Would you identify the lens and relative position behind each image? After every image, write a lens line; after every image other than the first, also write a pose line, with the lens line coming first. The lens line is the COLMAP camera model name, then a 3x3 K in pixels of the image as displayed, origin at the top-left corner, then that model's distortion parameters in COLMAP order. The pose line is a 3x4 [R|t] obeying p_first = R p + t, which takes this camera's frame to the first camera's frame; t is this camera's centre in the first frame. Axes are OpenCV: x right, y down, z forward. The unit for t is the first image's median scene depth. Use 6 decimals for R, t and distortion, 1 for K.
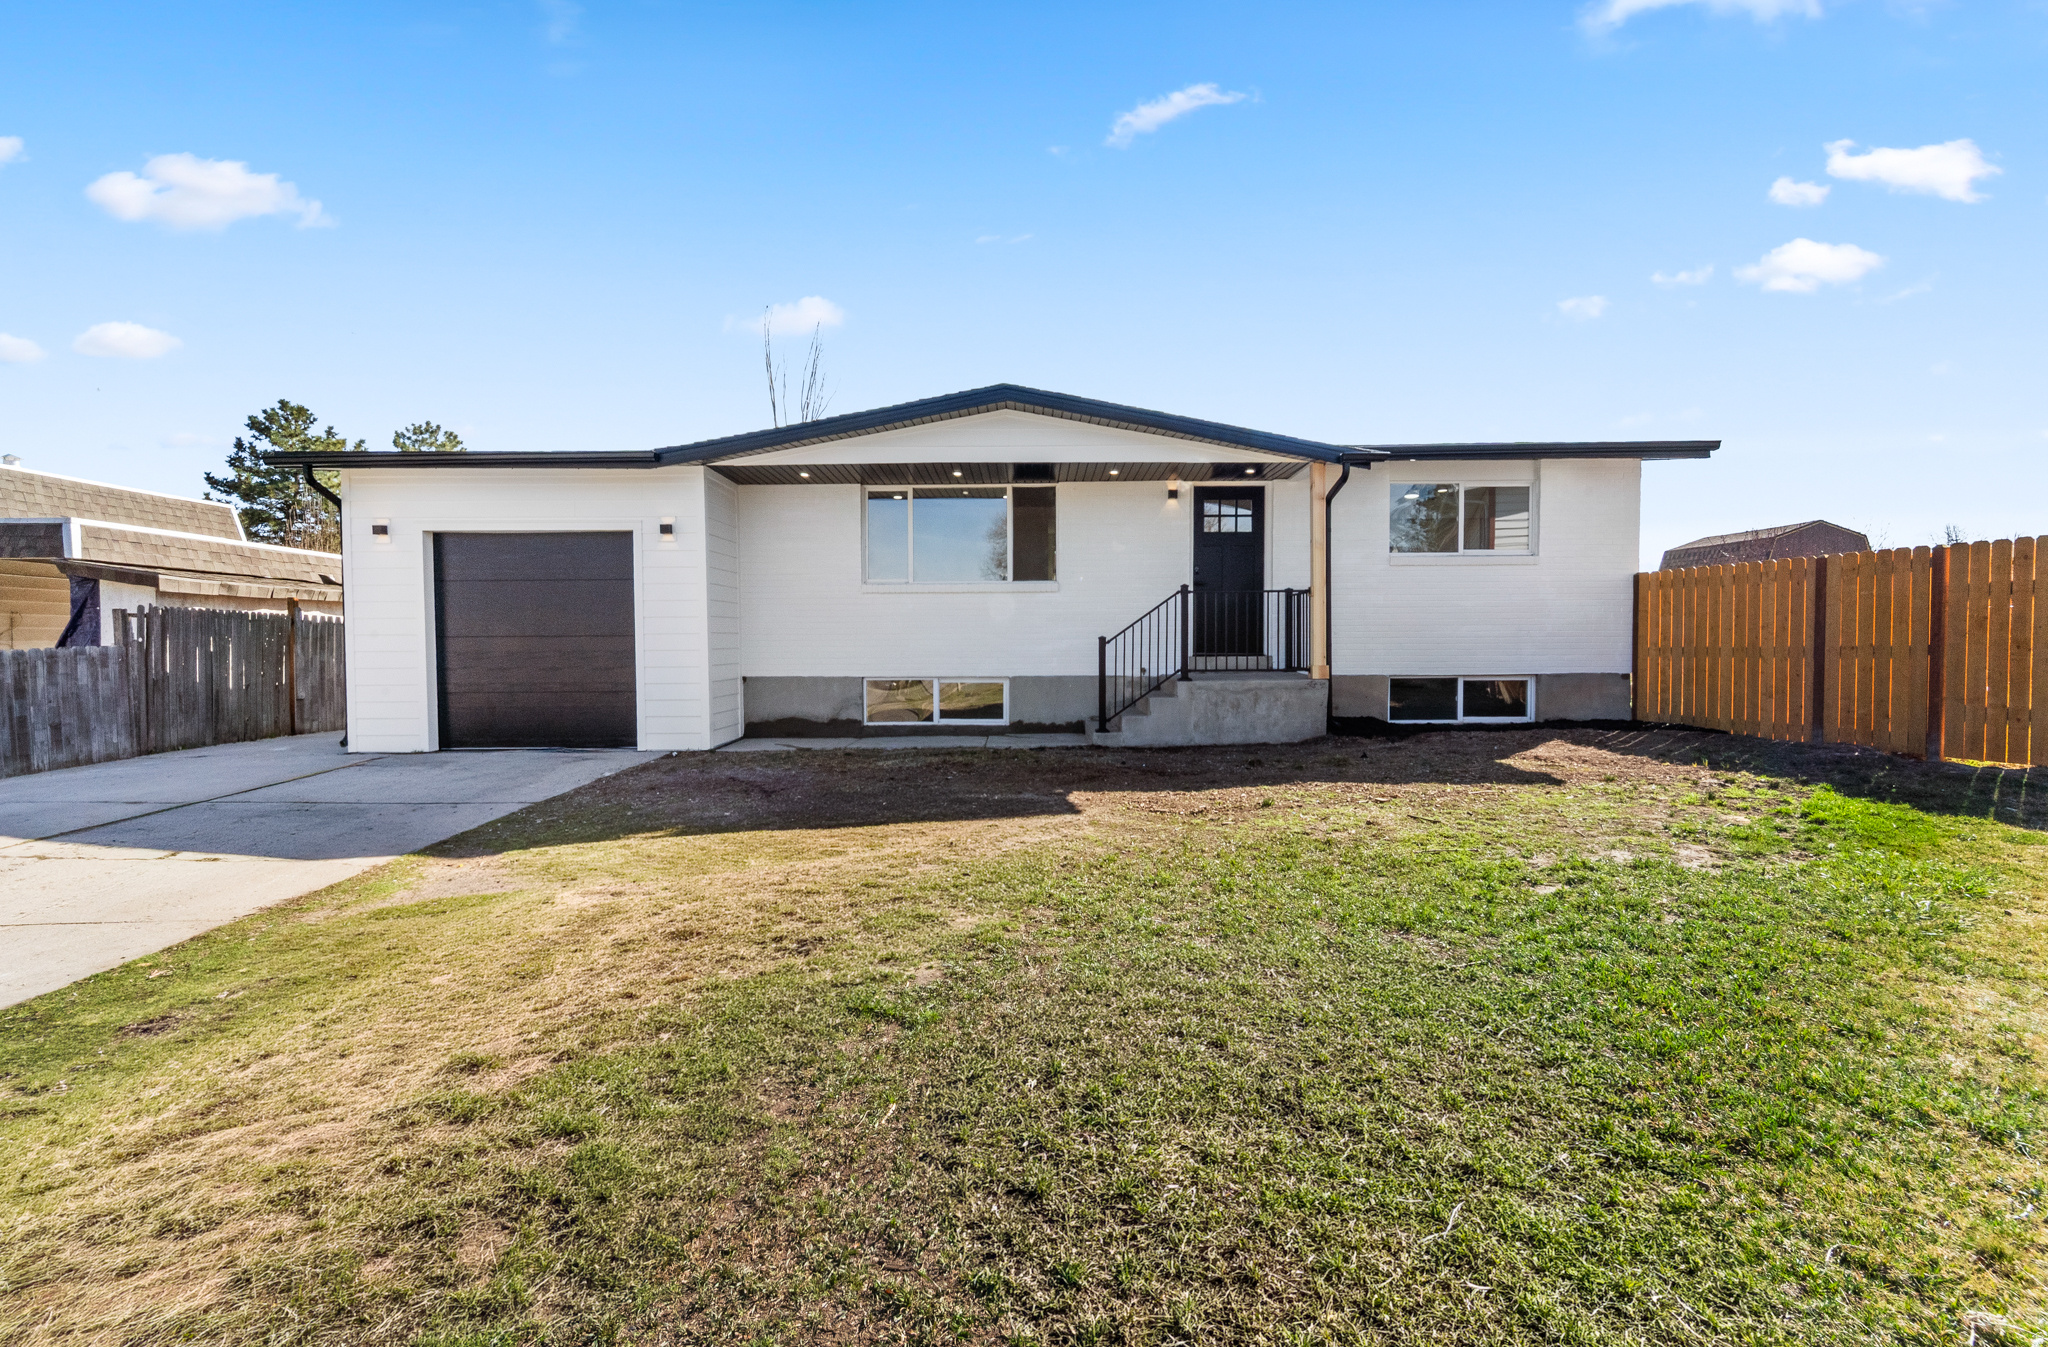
lens RADIAL K [[800.8, 0, 1026.0], [0, 800.8, 661.7], [0, 0, 1]] dist [-0.000030, -0.000066]
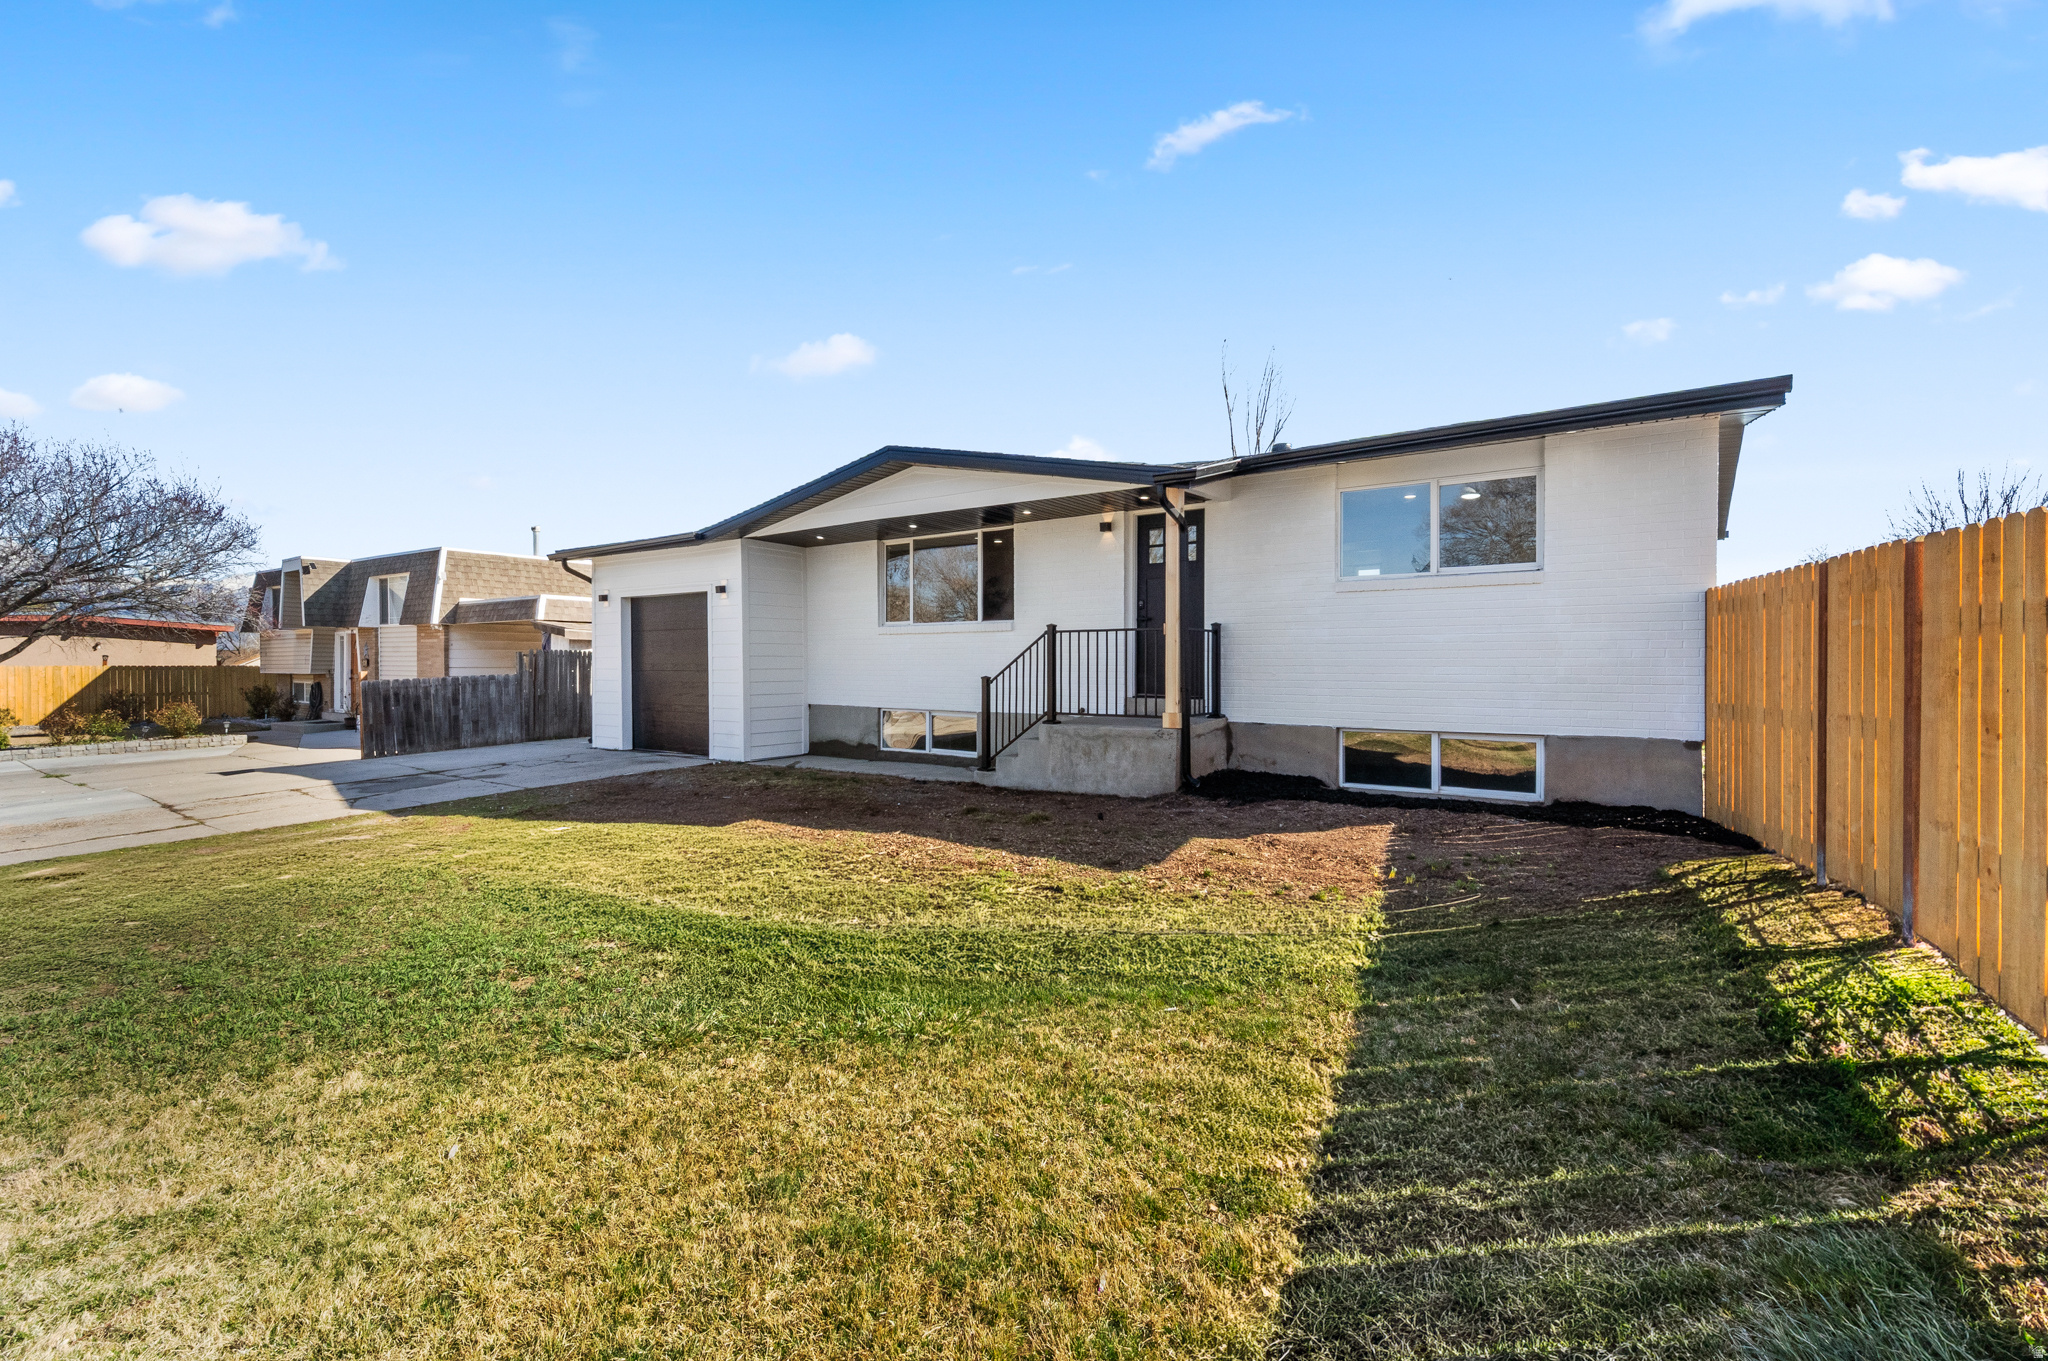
lens RADIAL K [[800.8, 0, 1025.2], [0, 800.8, 676.7], [0, 0, 1]] dist [-0.000030, -0.000066]
pose [[0.852667, 0.012526, -0.522304, 0.622618], [-0.019413, 0.999782, -0.007714, -0.022670], [0.522093, 0.016718, 0.852724, 0.145562]]
